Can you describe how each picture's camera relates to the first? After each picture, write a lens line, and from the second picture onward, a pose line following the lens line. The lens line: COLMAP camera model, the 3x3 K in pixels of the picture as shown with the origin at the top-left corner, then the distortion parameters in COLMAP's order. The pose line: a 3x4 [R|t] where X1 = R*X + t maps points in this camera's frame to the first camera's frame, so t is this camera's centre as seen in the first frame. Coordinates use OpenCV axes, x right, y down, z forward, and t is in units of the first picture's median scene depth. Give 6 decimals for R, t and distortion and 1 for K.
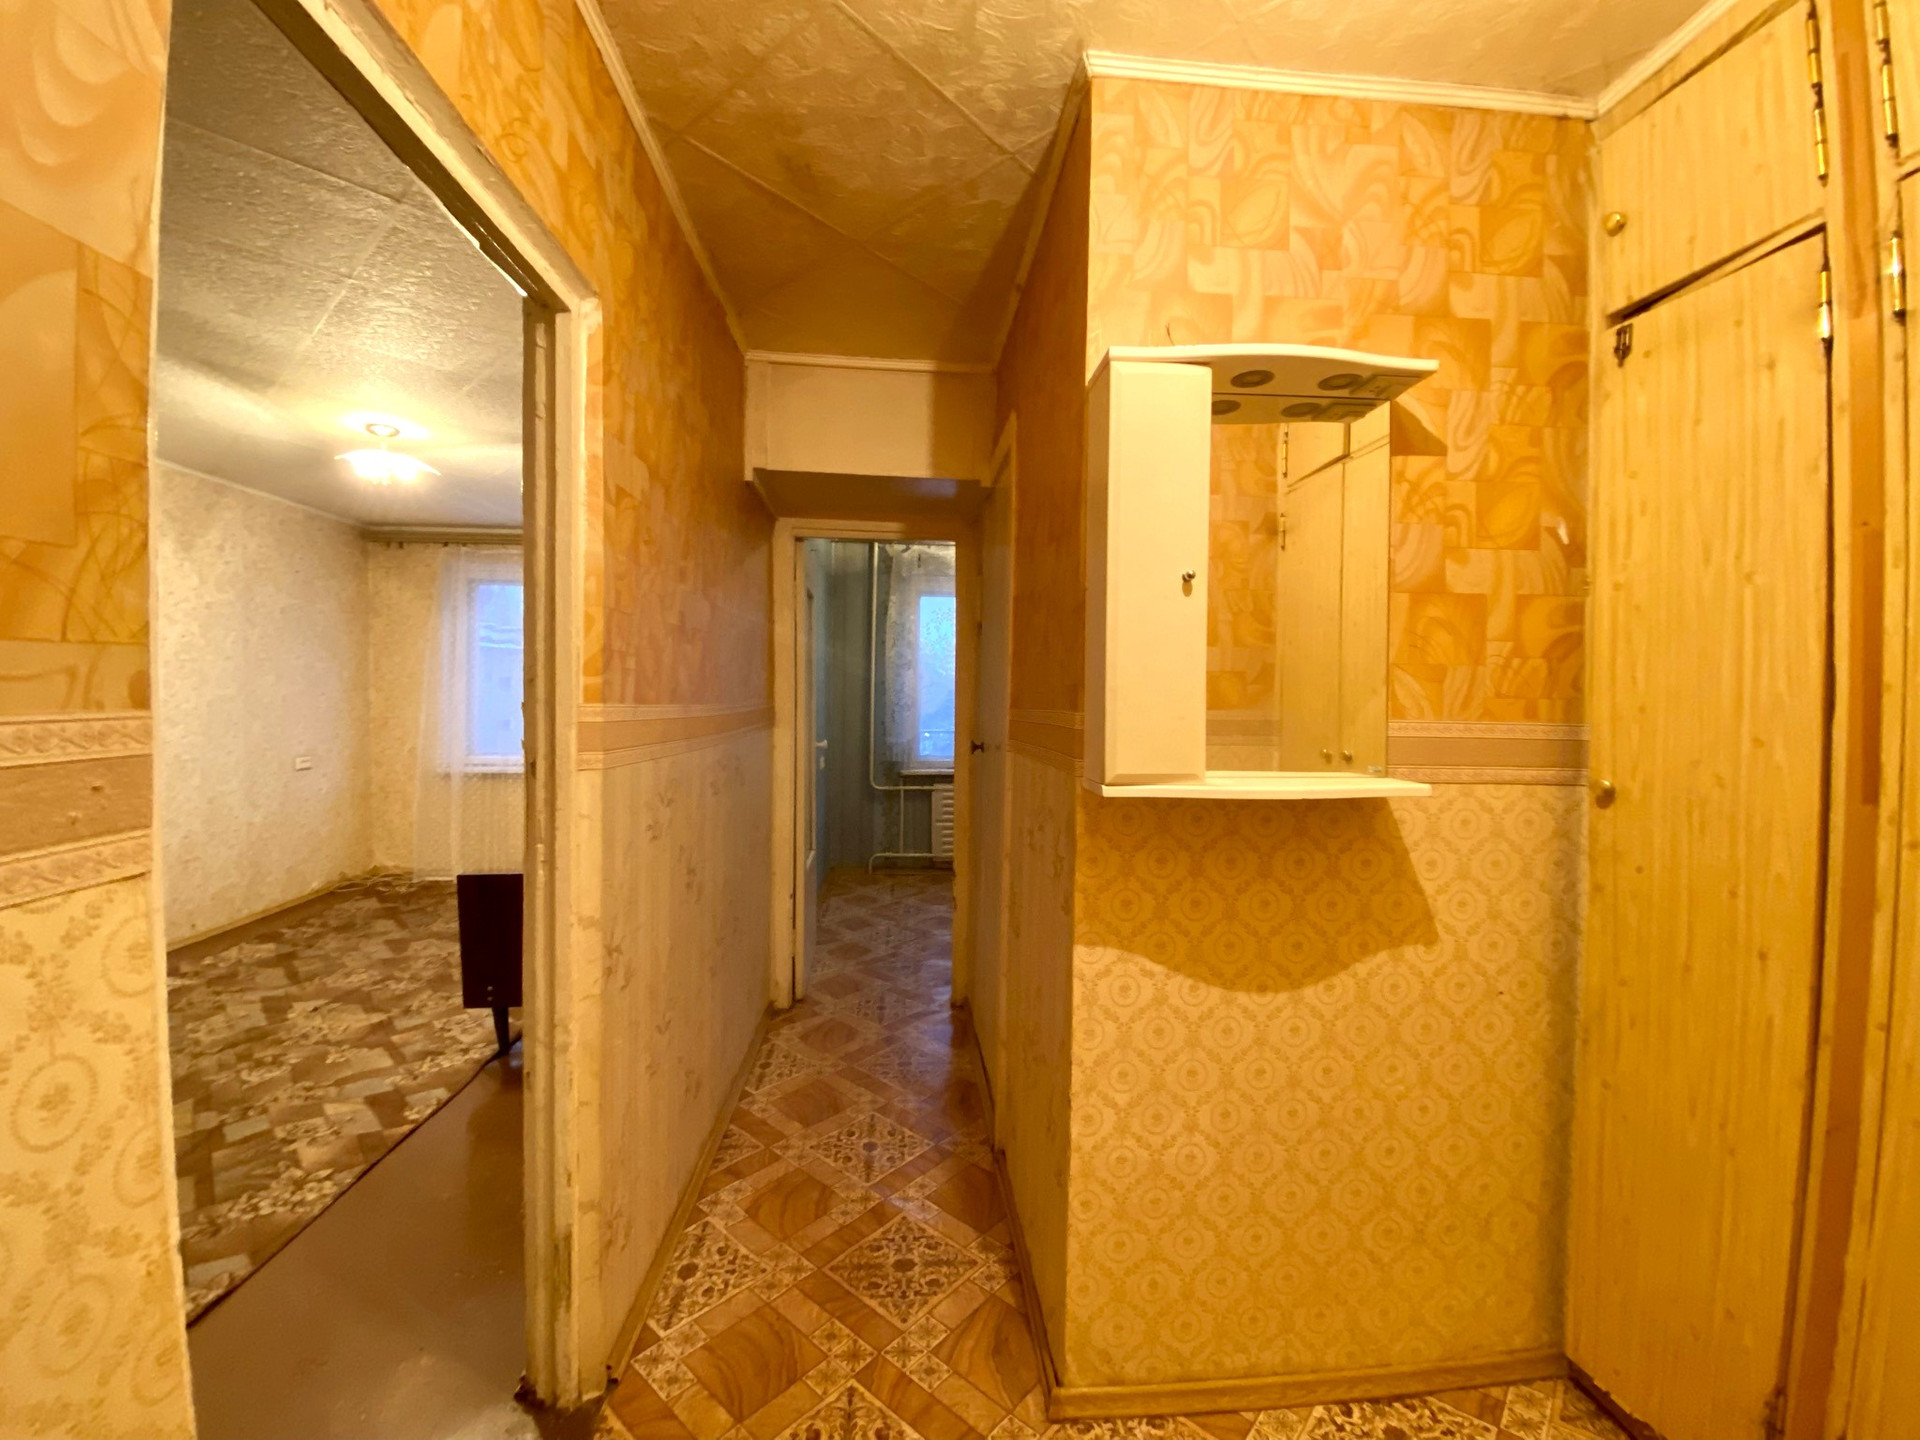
lens RADIAL K [[776.9, 0, 968.1], [0, 776.9, 714.0], [0, 0, 1]] dist [-0.003625, -0.010159]
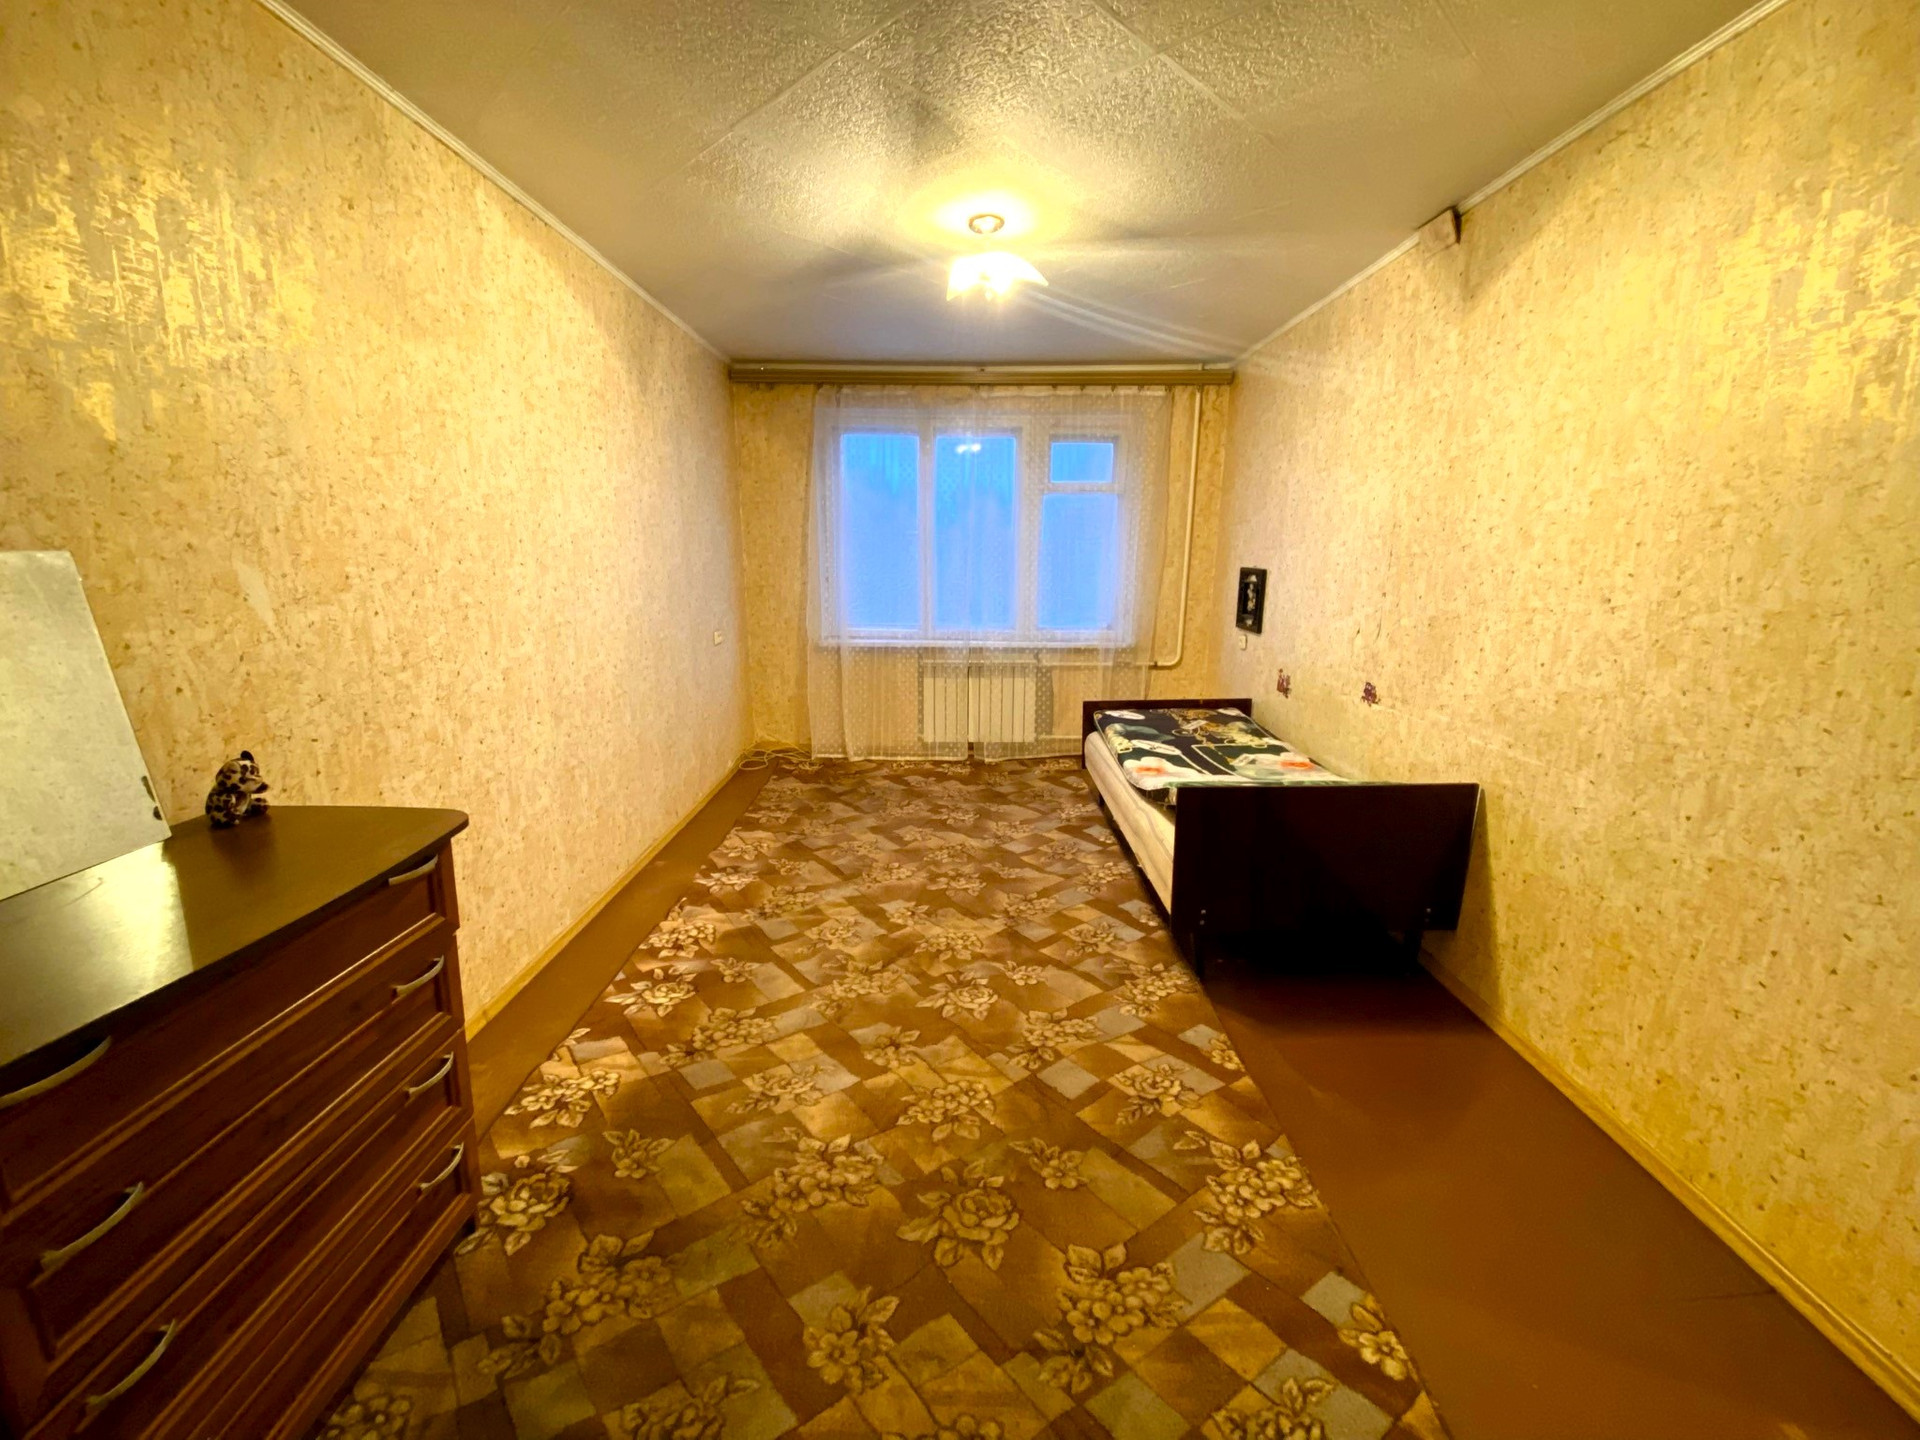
lens RADIAL K [[776.9, 0, 977.6], [0, 776.9, 723.4], [0, 0, 1]] dist [-0.003625, -0.010159]
pose [[0.996092, 0.014670, -0.087101, -0.711677], [0.002885, 0.980182, 0.198077, -0.028875], [0.088280, -0.197554, 0.976309, 0.138734]]
